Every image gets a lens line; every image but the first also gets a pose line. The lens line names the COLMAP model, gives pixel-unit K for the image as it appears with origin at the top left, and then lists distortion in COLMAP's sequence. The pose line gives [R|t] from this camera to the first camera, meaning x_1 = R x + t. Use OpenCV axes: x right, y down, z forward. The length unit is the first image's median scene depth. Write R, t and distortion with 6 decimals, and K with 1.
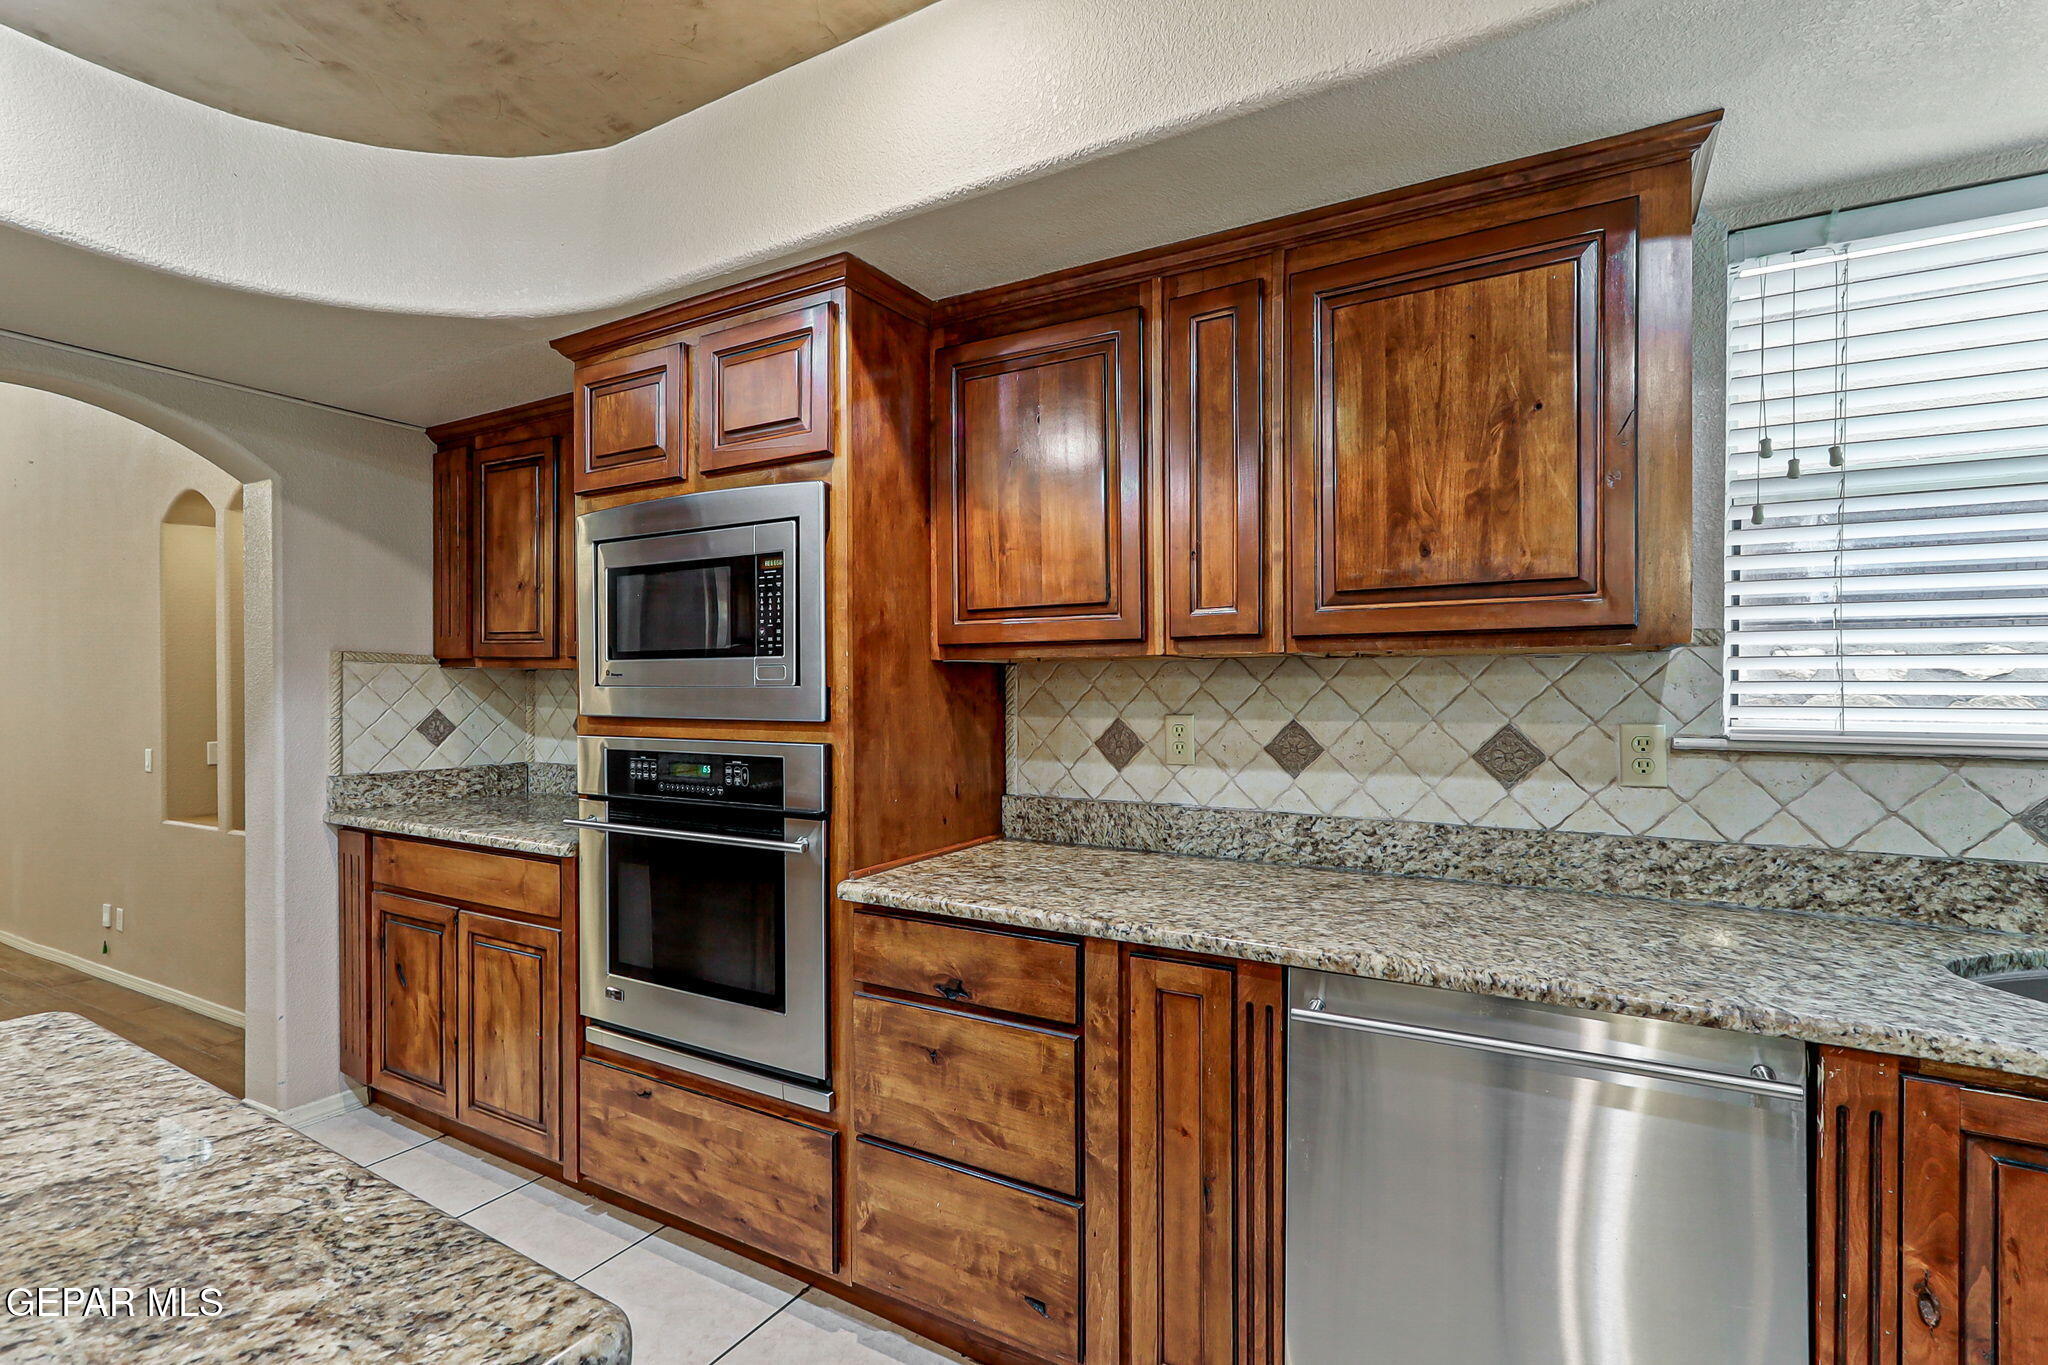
lens RADIAL K [[962.2, 0, 1016.9], [0, 962.2, 684.0], [0, 0, 1]] dist [0.003895, 0.000515]
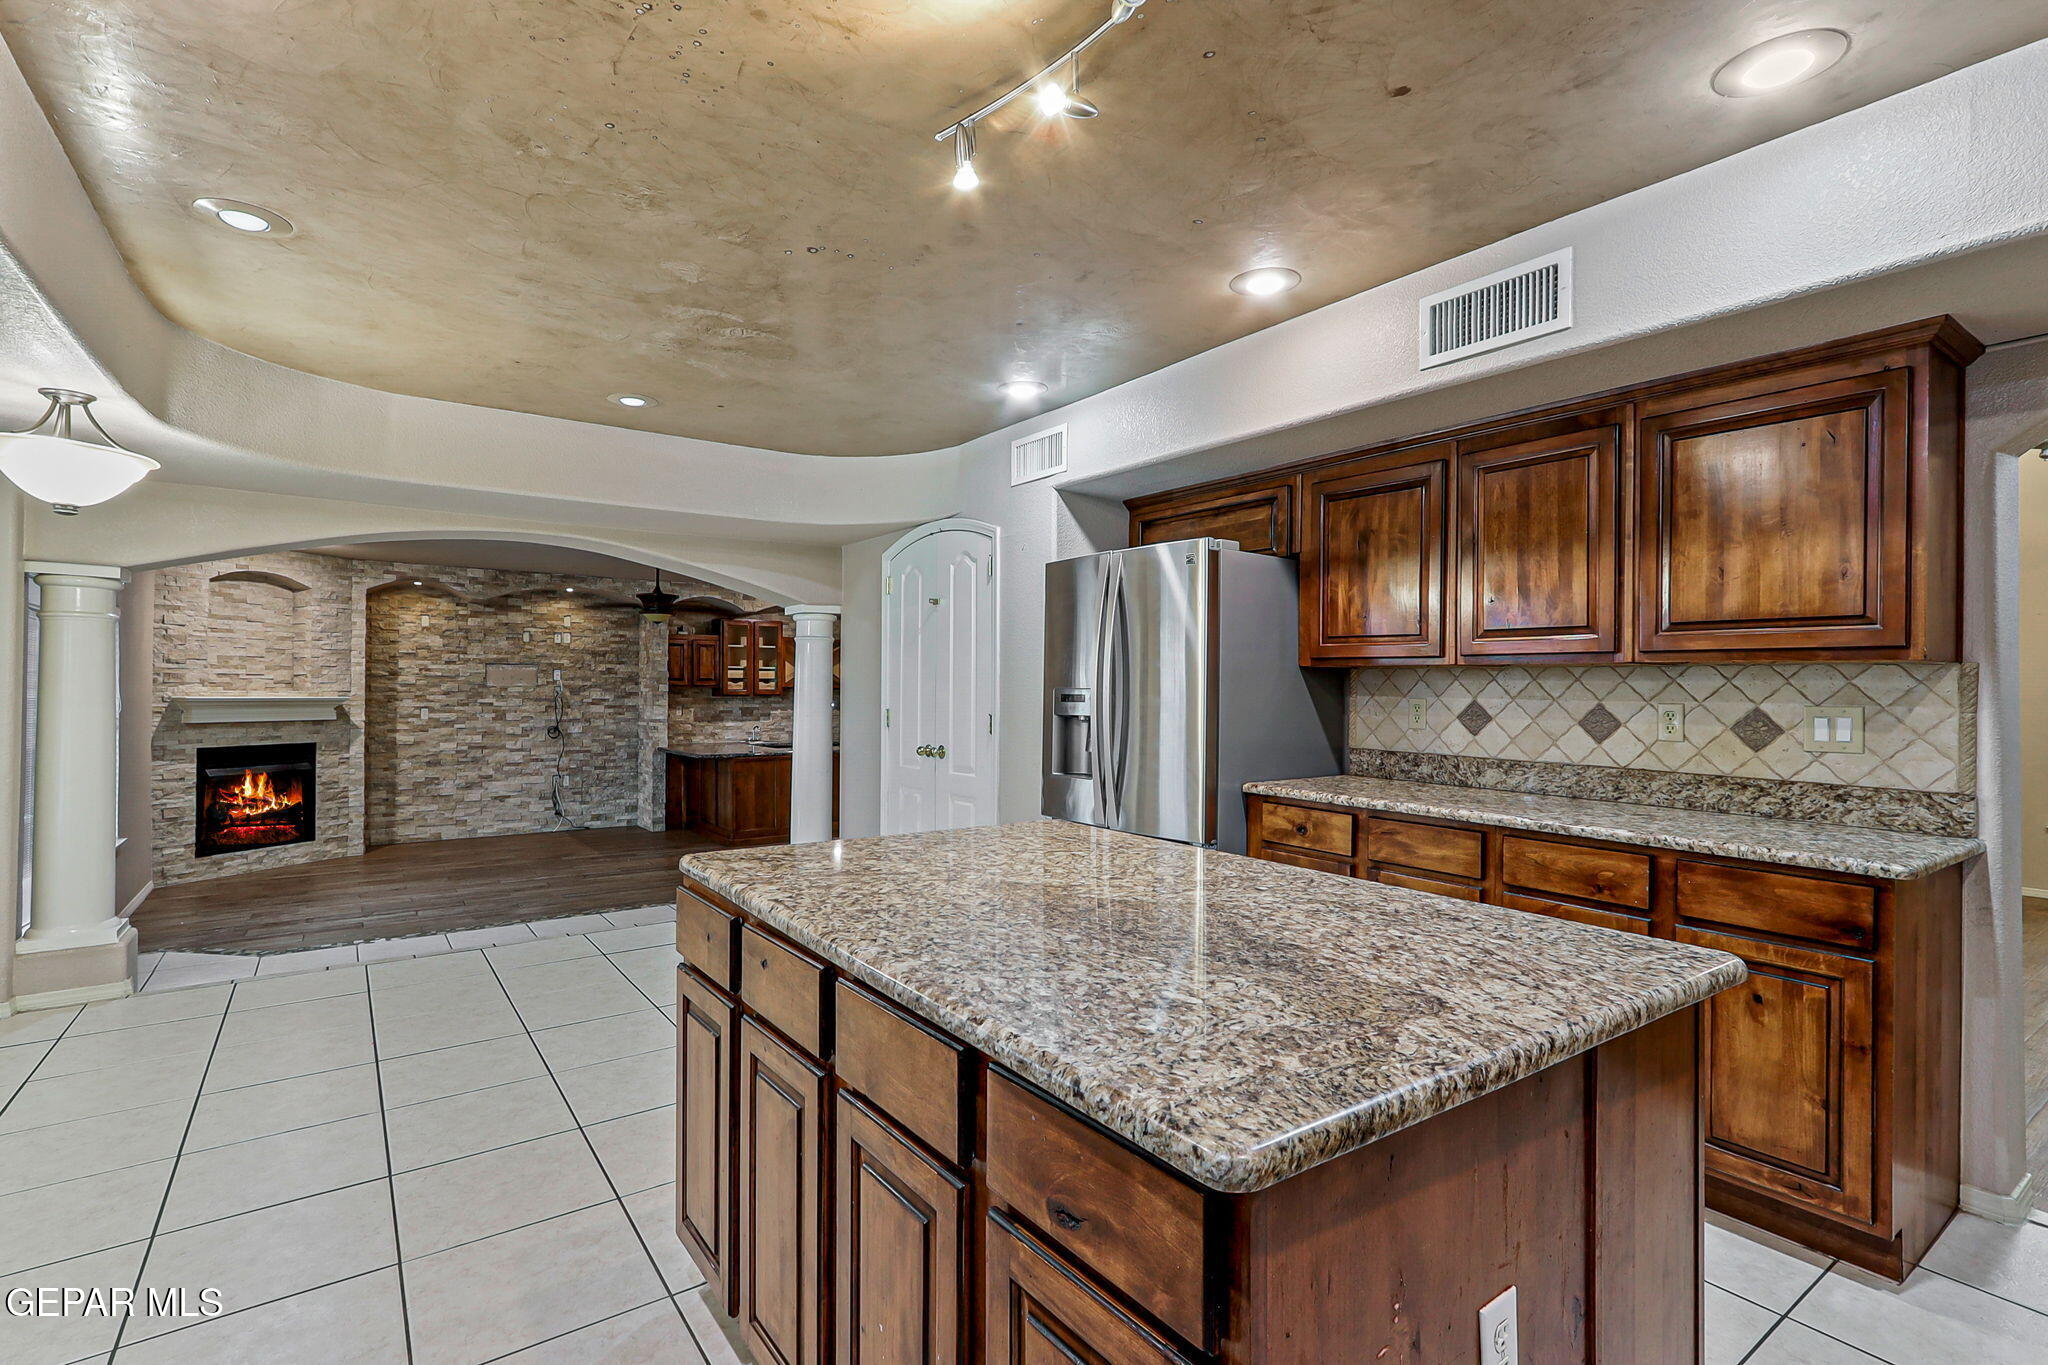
lens RADIAL K [[962.2, 0, 1019.1], [0, 962.2, 684.7], [0, 0, 1]] dist [0.003895, 0.000515]
pose [[-0.405118, -0.005327, -0.914249, 0.769593], [-0.005151, 0.999980, -0.003544, 0.008320], [0.914250, 0.003274, -0.405137, 1.041812]]
